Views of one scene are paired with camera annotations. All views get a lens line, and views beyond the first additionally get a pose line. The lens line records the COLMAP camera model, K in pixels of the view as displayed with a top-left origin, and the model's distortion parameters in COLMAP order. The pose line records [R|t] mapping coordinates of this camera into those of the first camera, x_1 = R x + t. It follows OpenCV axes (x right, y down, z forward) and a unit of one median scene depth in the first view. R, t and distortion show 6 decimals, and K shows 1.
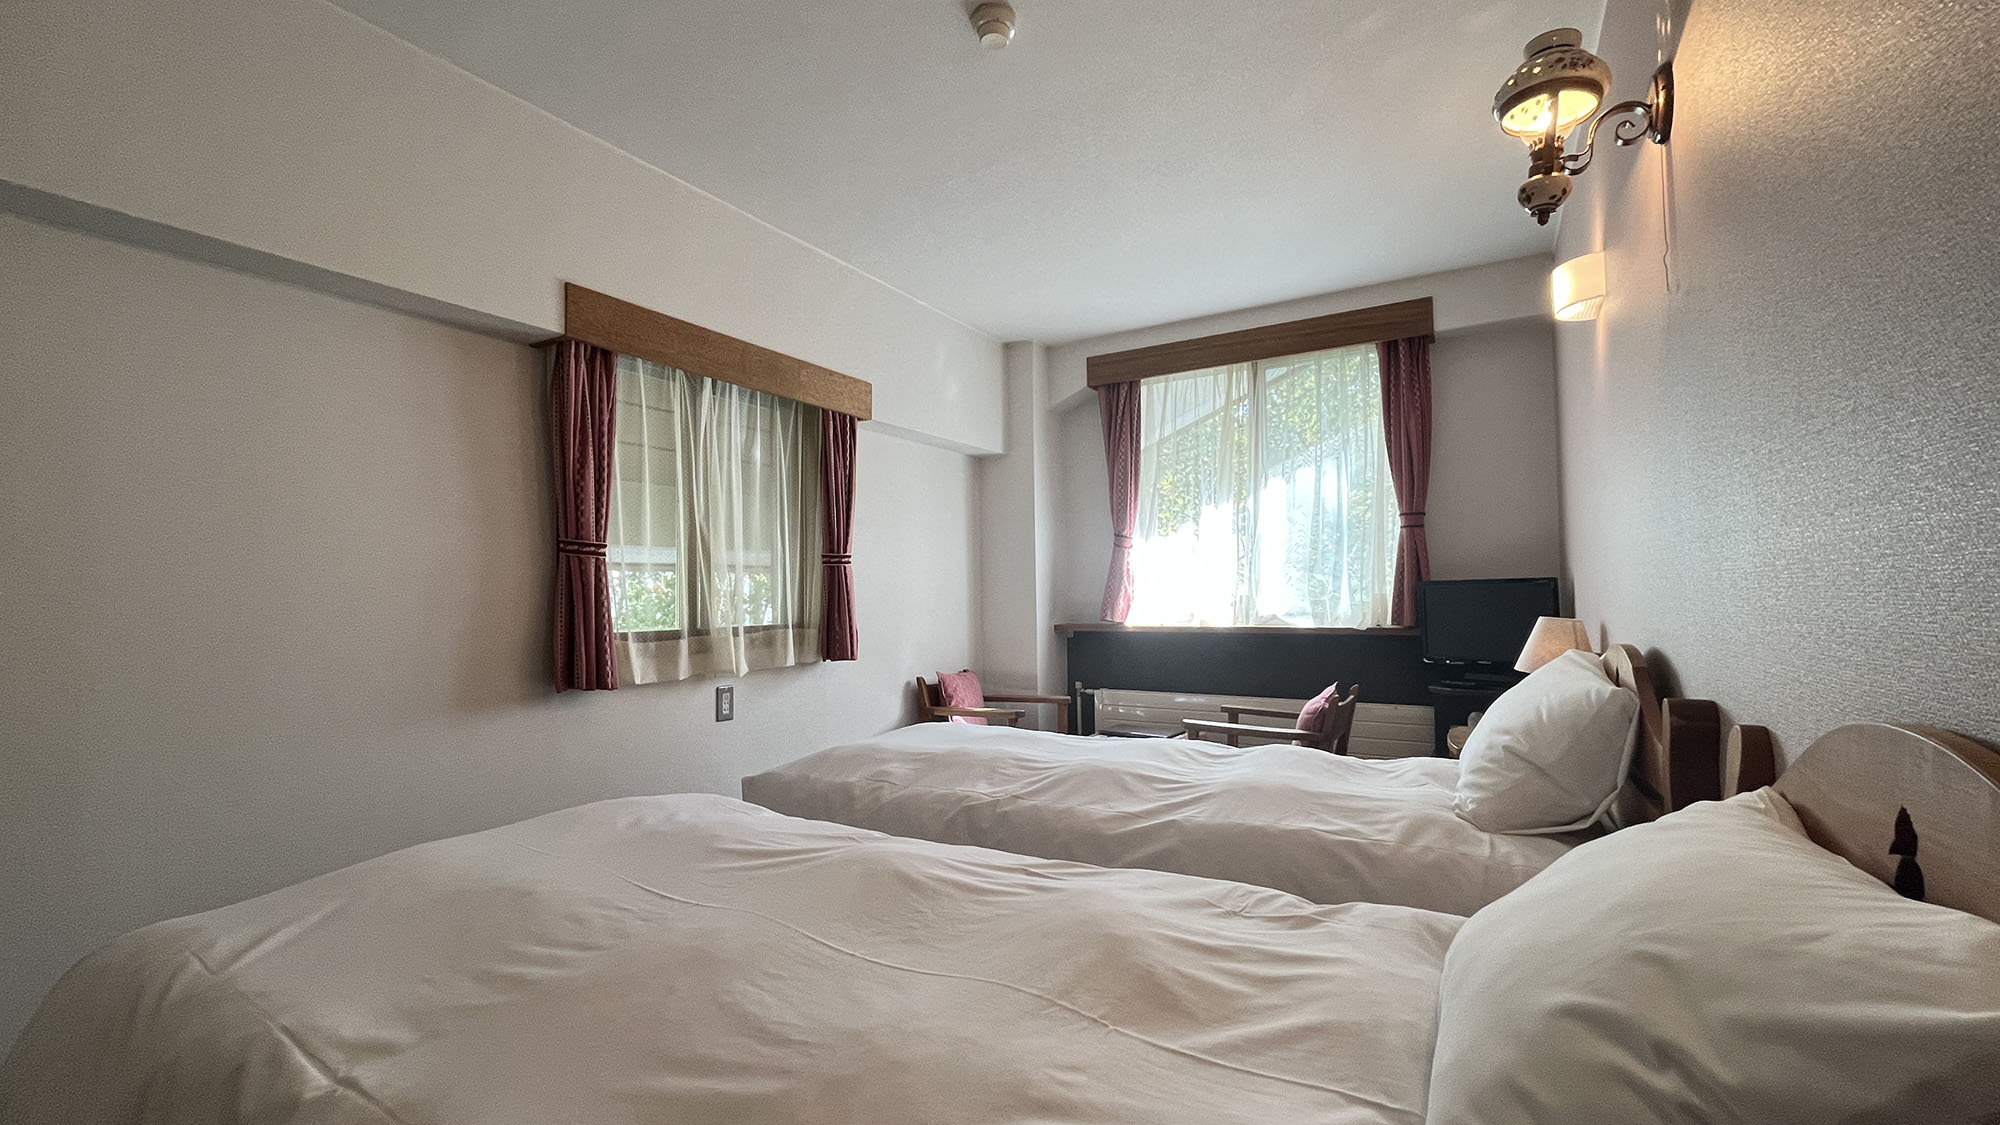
lens RADIAL K [[809.3, 0, 998.9], [0, 809.3, 581.8], [0, 0, 1]] dist [0.000240, 0.000082]
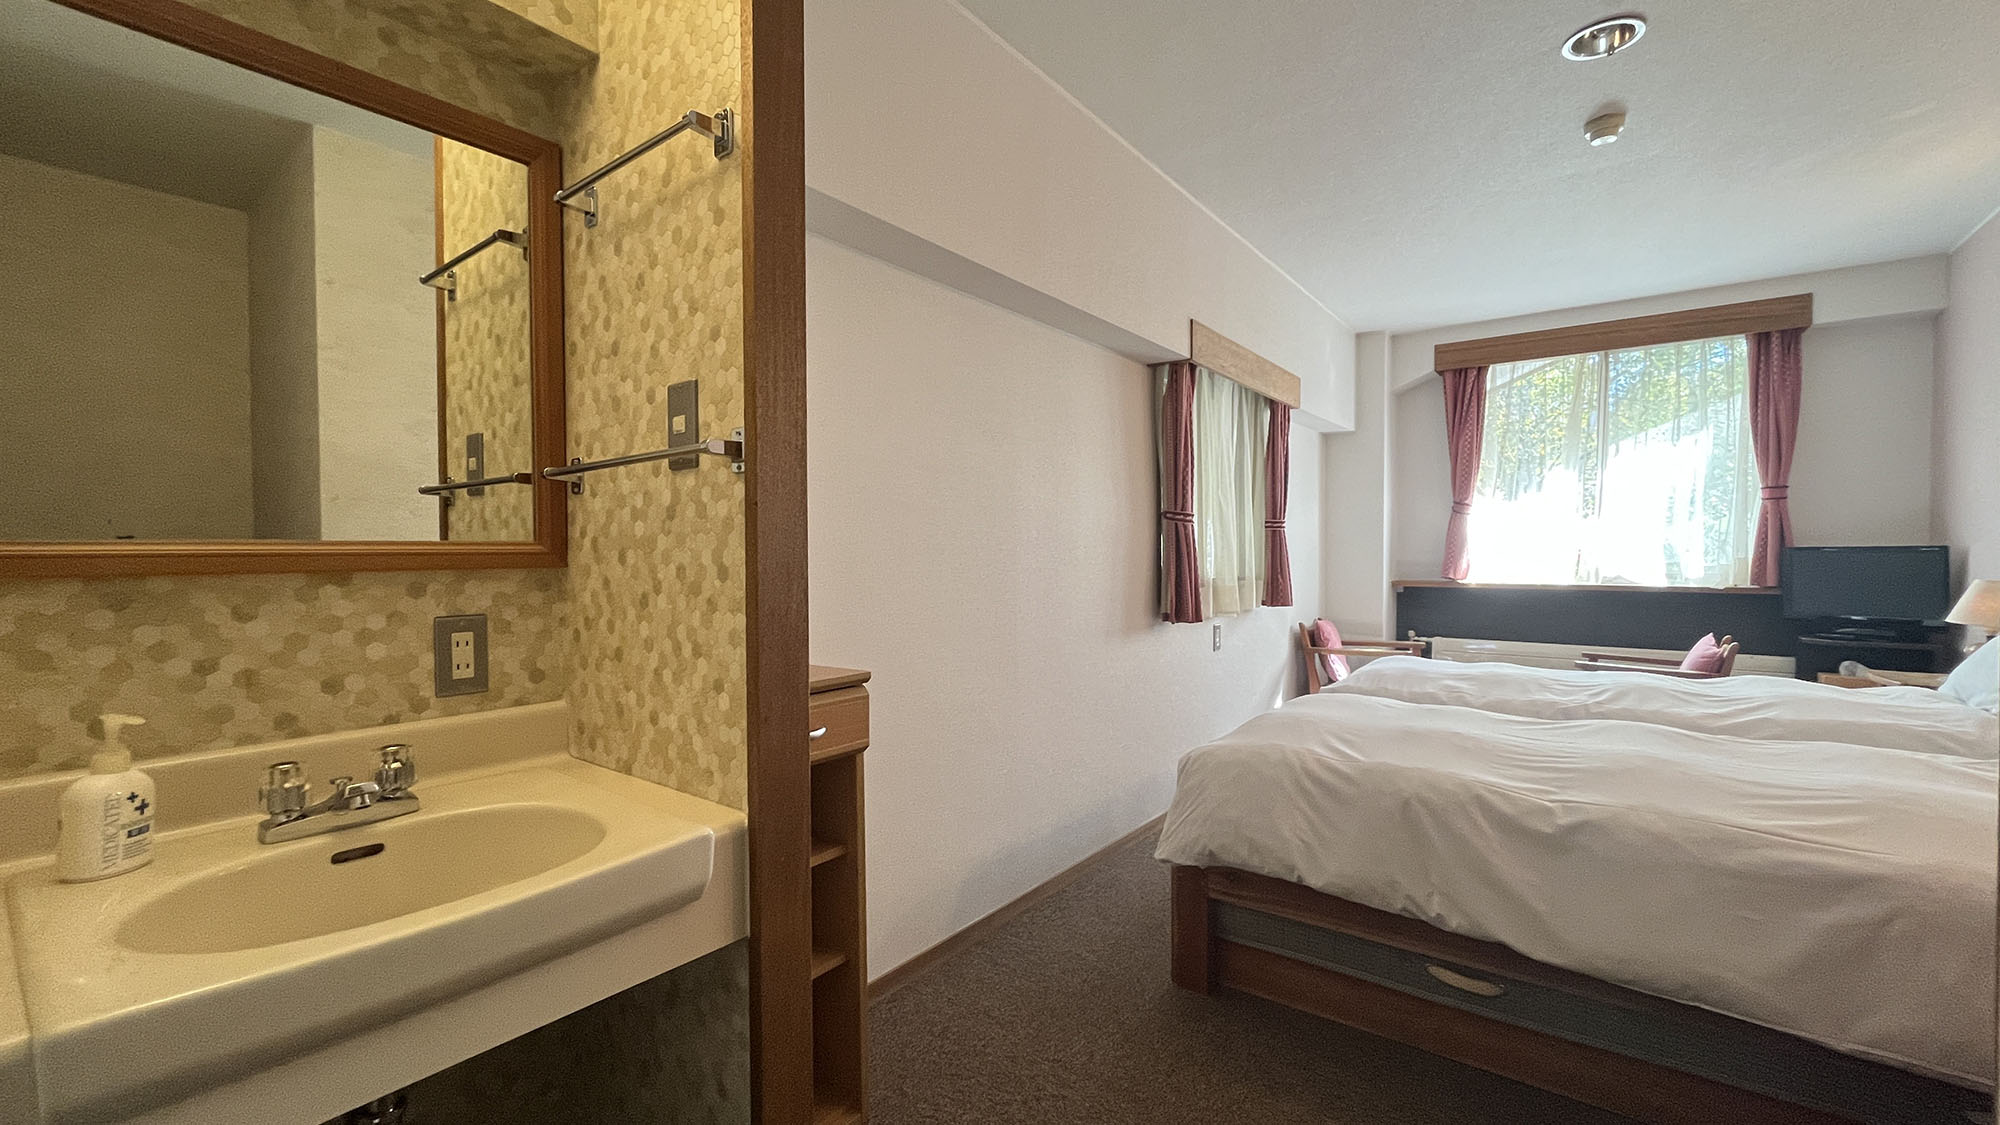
lens RADIAL K [[802.6, 0, 1003.3], [0, 802.6, 568.2], [0, 0, 1]] dist [-0.000014, 0.000161]
pose [[0.993858, 0.014378, -0.109721, -0.425886], [-0.010132, 0.999181, 0.039163, -0.004080], [0.110195, -0.037811, 0.993191, -0.227580]]
